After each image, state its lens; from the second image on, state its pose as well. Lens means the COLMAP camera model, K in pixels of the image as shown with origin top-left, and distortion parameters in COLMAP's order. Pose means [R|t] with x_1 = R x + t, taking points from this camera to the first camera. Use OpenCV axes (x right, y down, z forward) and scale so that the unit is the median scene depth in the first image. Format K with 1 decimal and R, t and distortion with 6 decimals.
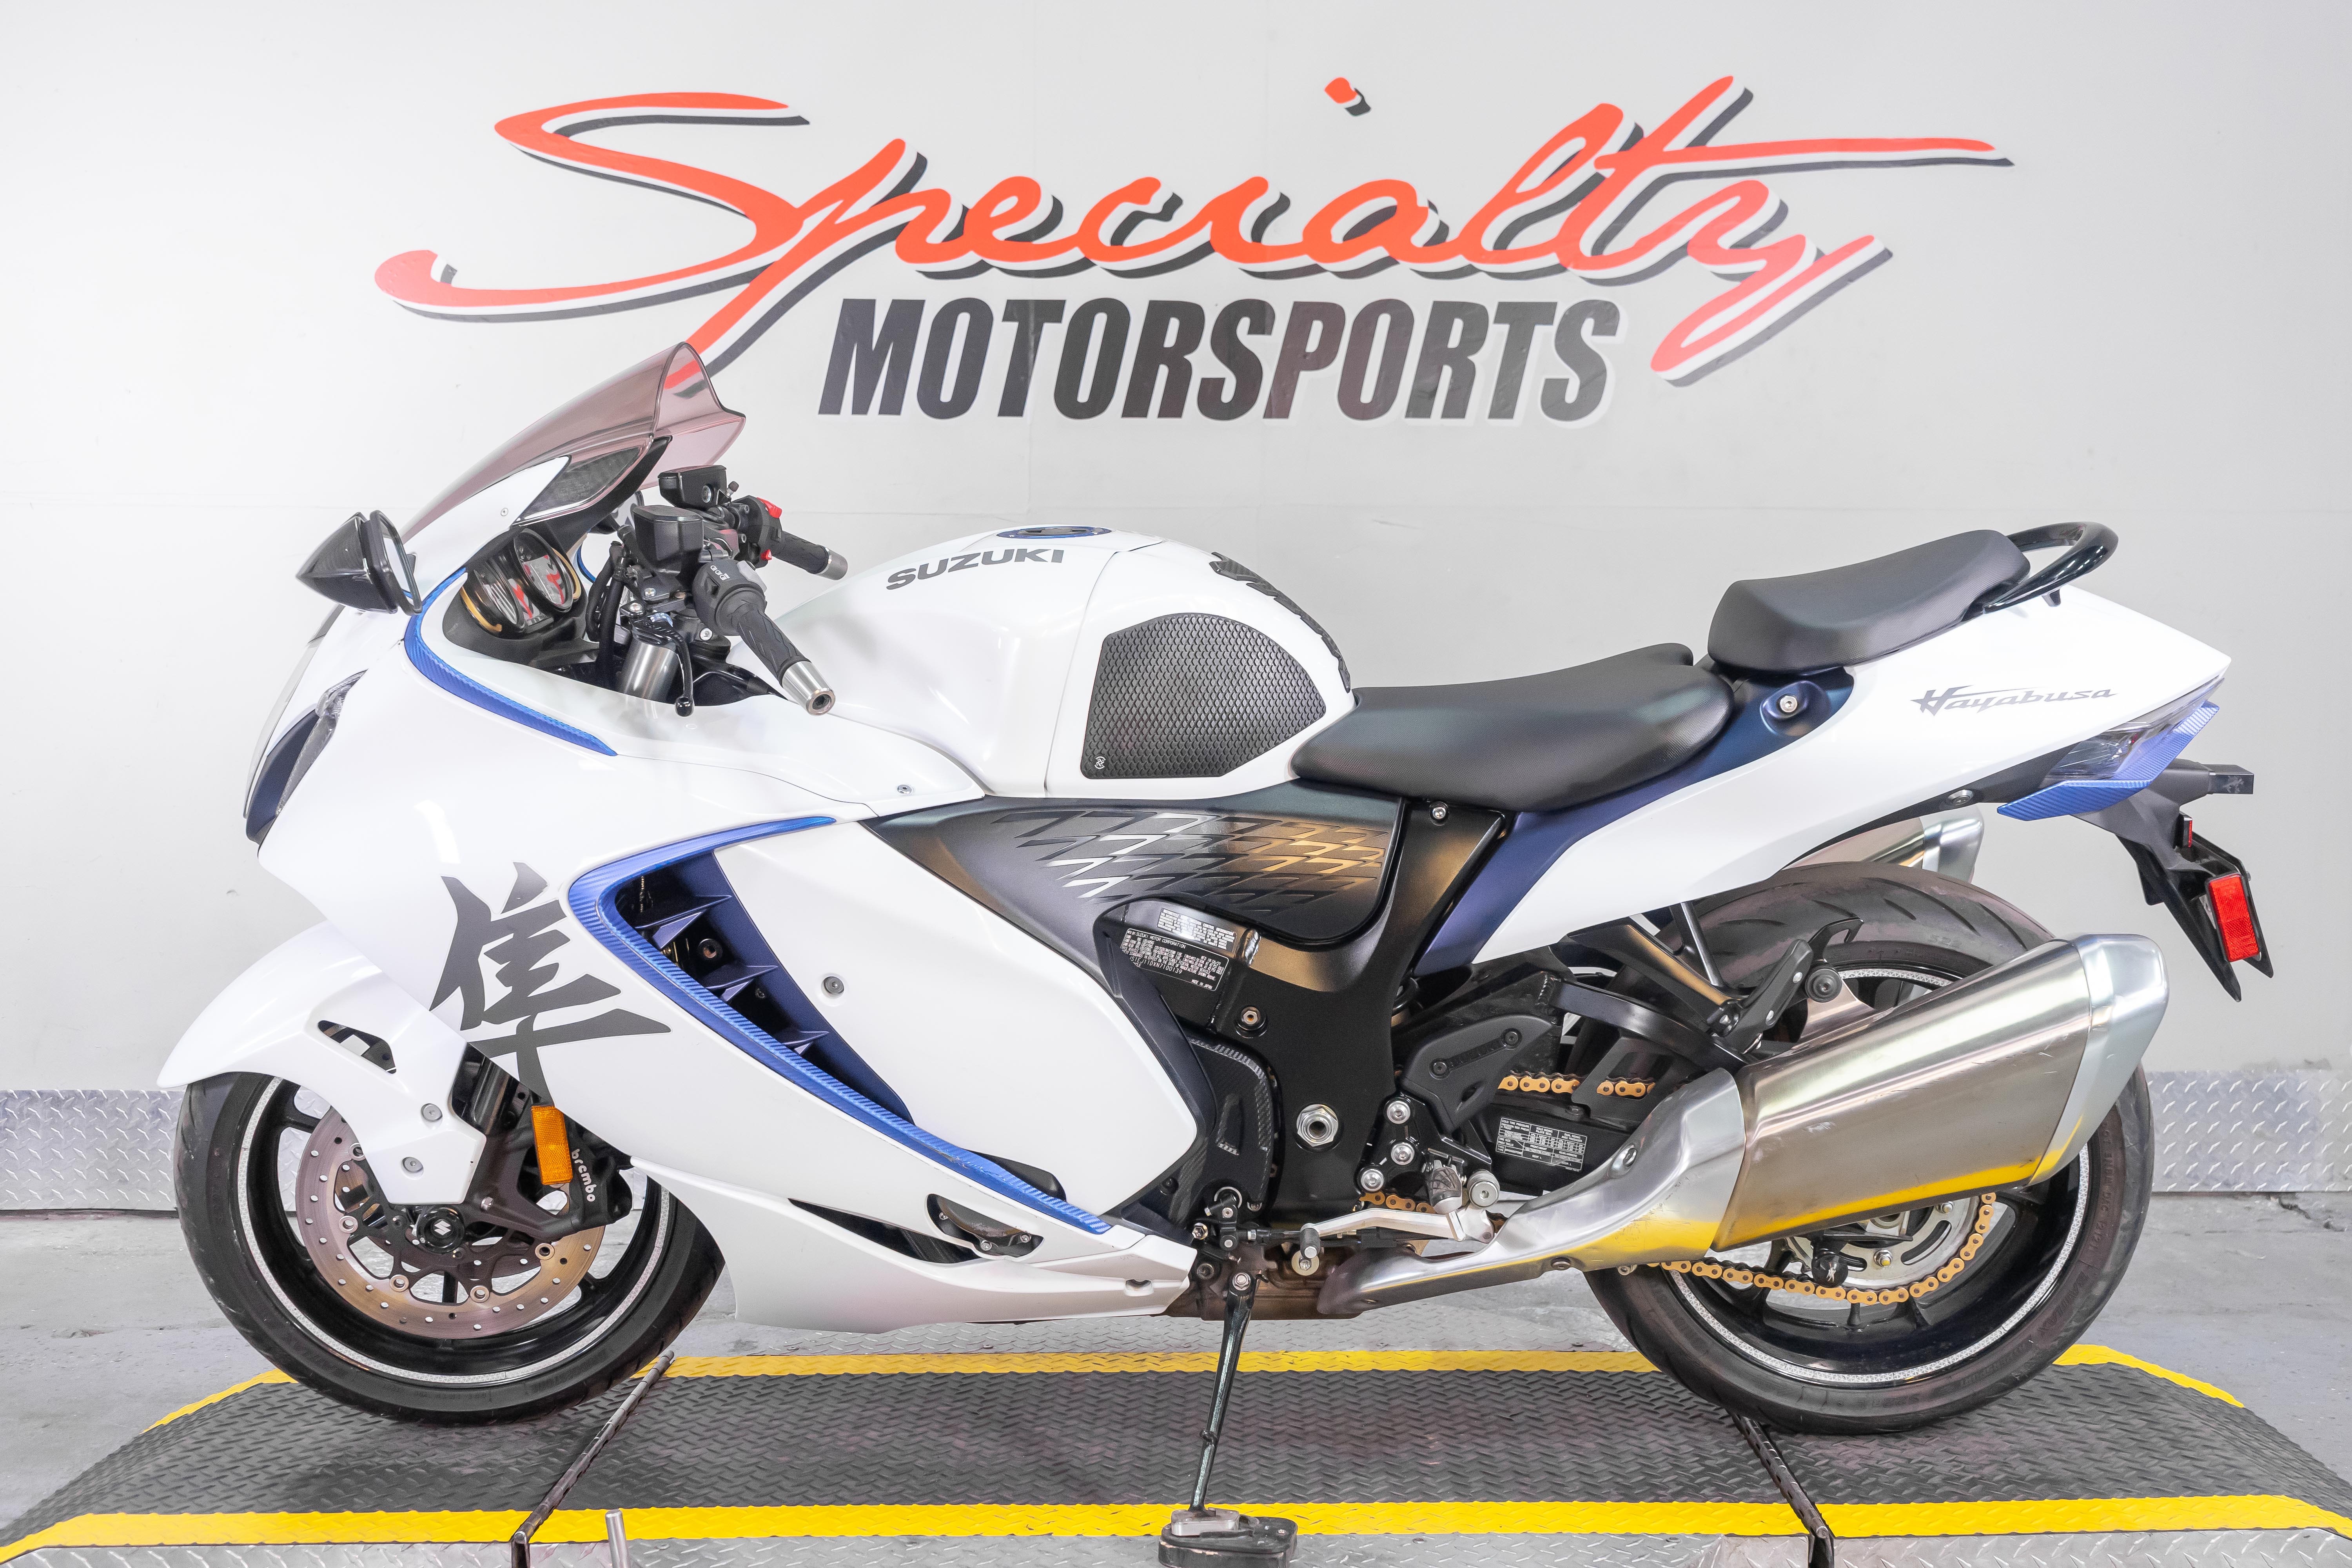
lens RADIAL K [[2532.7, 0, 1171.0], [0, 2532.7, 783.4], [0, 0, 1]] dist [0.022409, 0.000000]
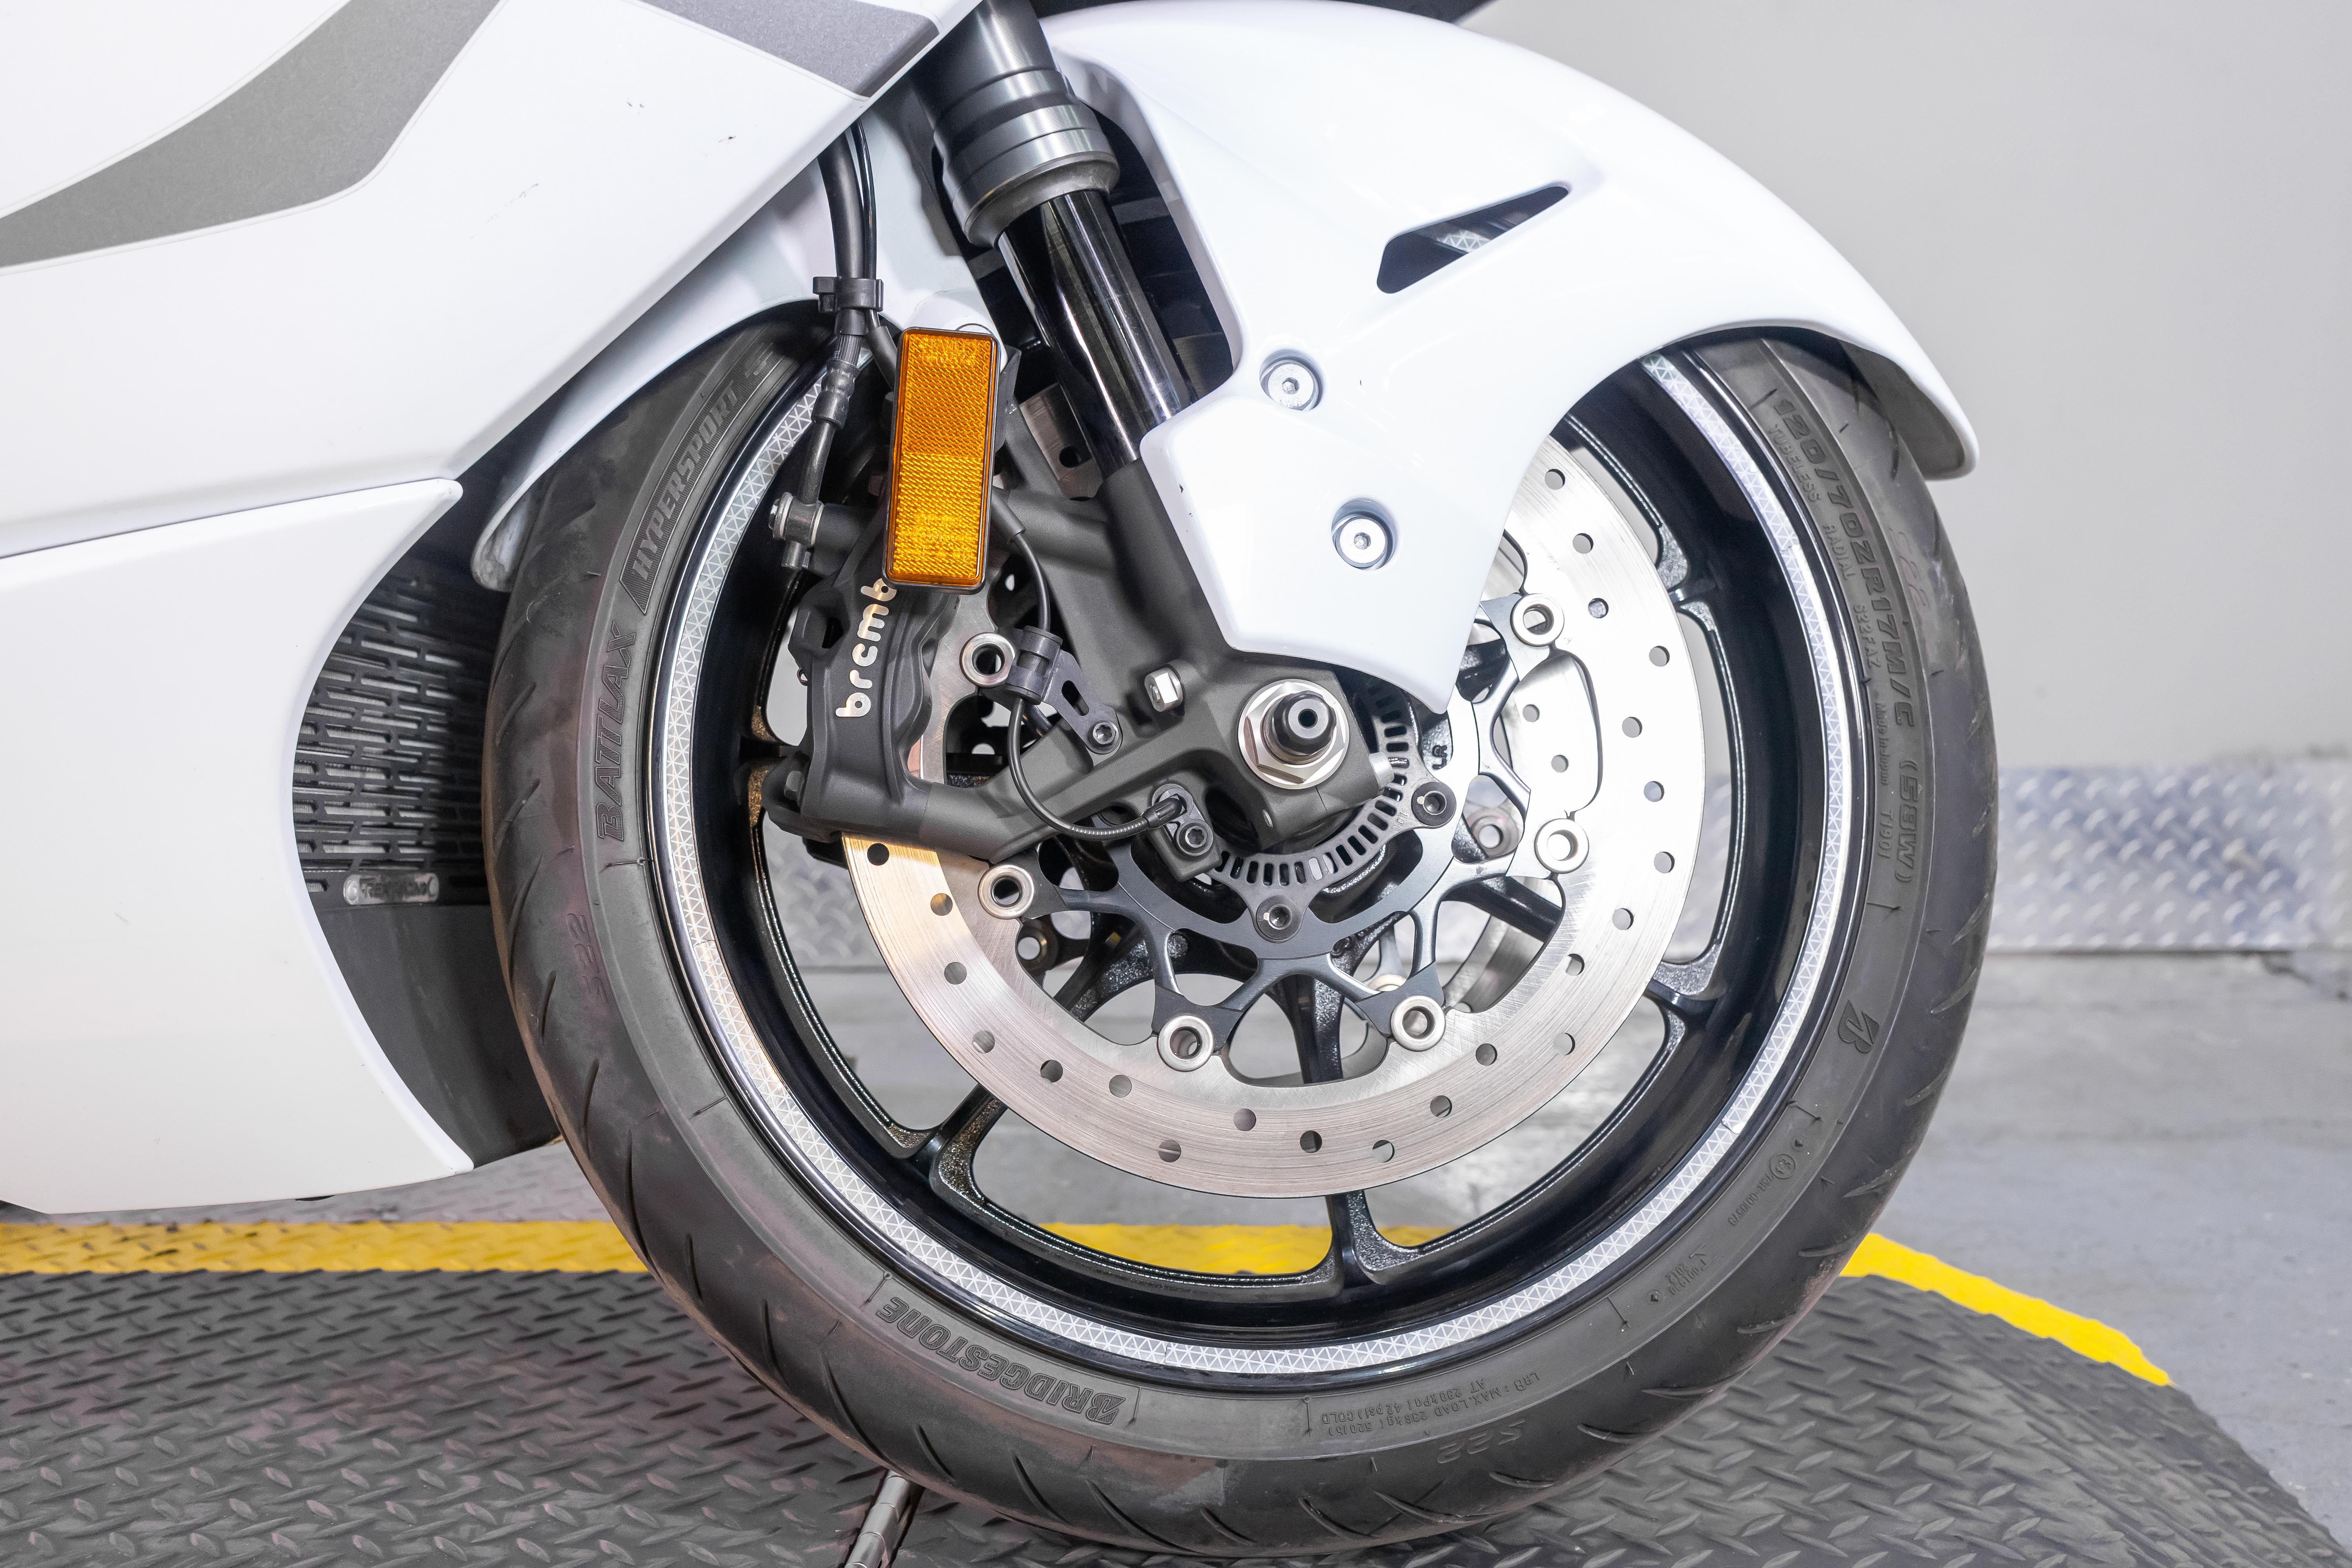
lens RADIAL K [[2258.7, 0, 1189.9], [0, 2258.7, 775.3], [0, 0, 1]] dist [0.008886, 0.000000]
pose [[0.999430, -0.005904, -0.033252, 0.183060], [0.007647, 0.998590, 0.052530, 0.085069], [0.032895, -0.052755, 0.998066, 0.422096]]
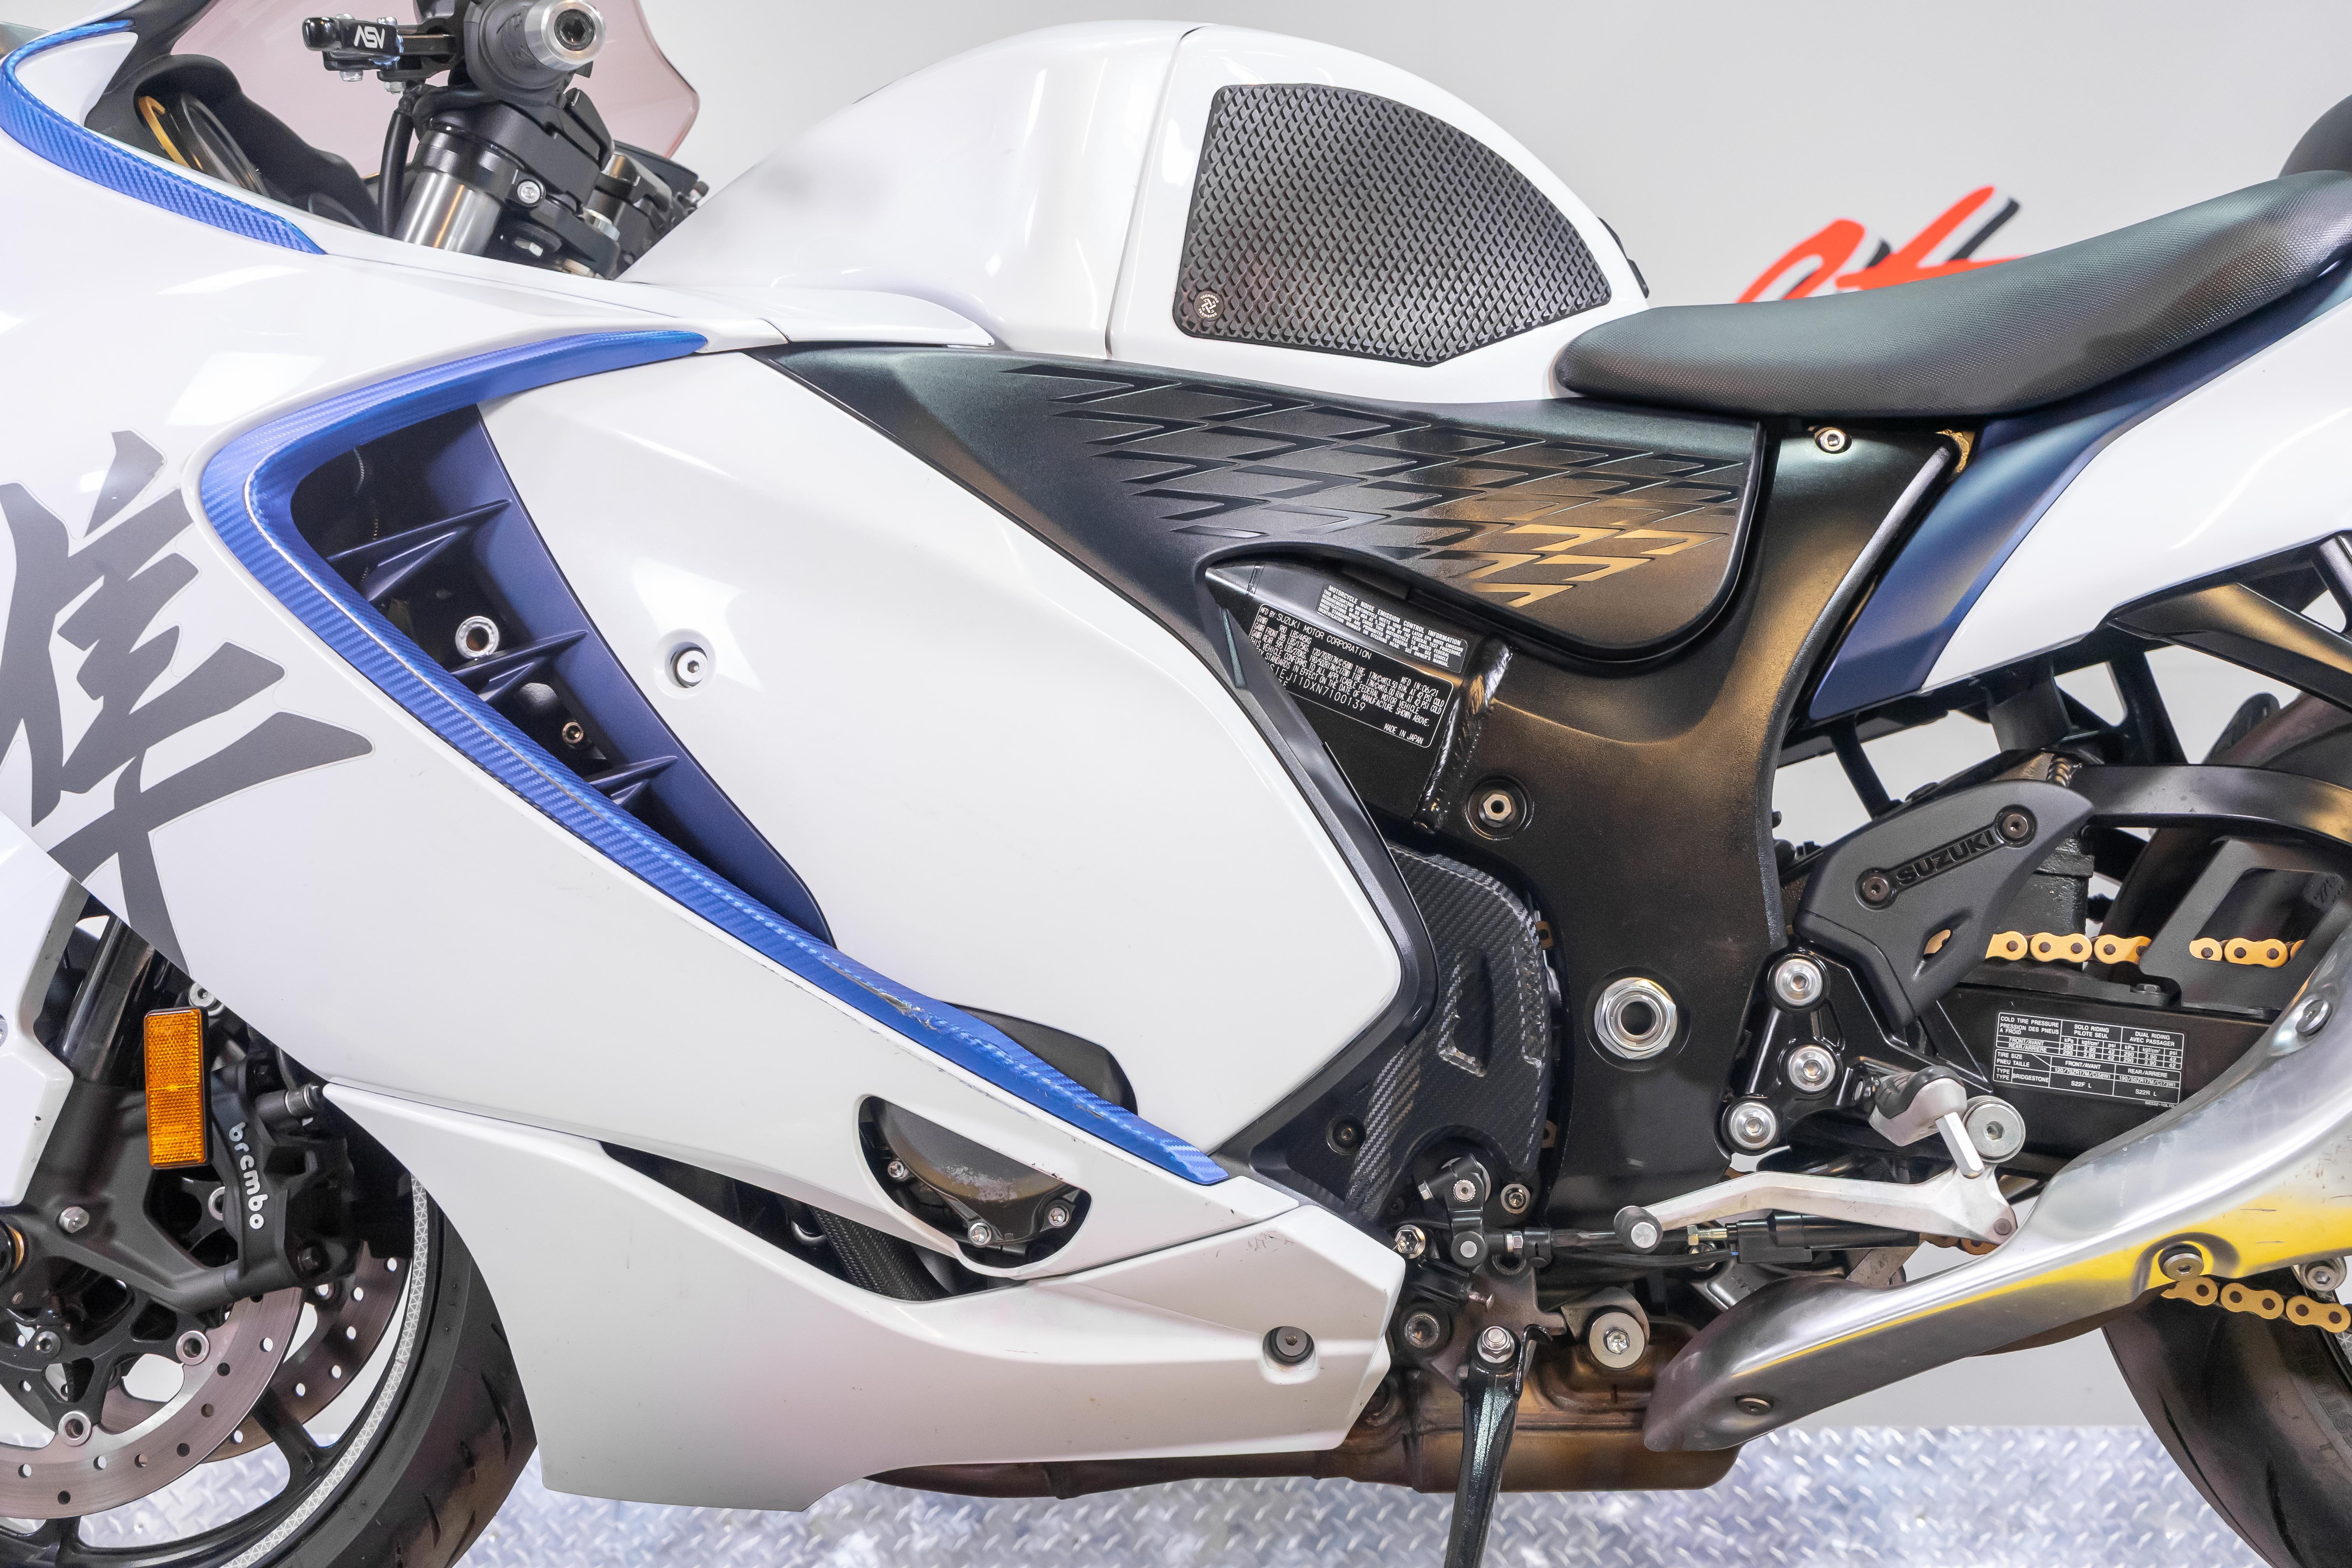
lens RADIAL K [[2258.7, 0, 1165.3], [0, 2258.7, 768.0], [0, 0, 1]] dist [0.008886, 0.000000]
pose [[0.997461, -0.011871, -0.070214, -0.002570], [-0.009736, 0.954012, -0.299611, 0.133863], [0.070542, 0.299534, 0.951474, 0.324881]]
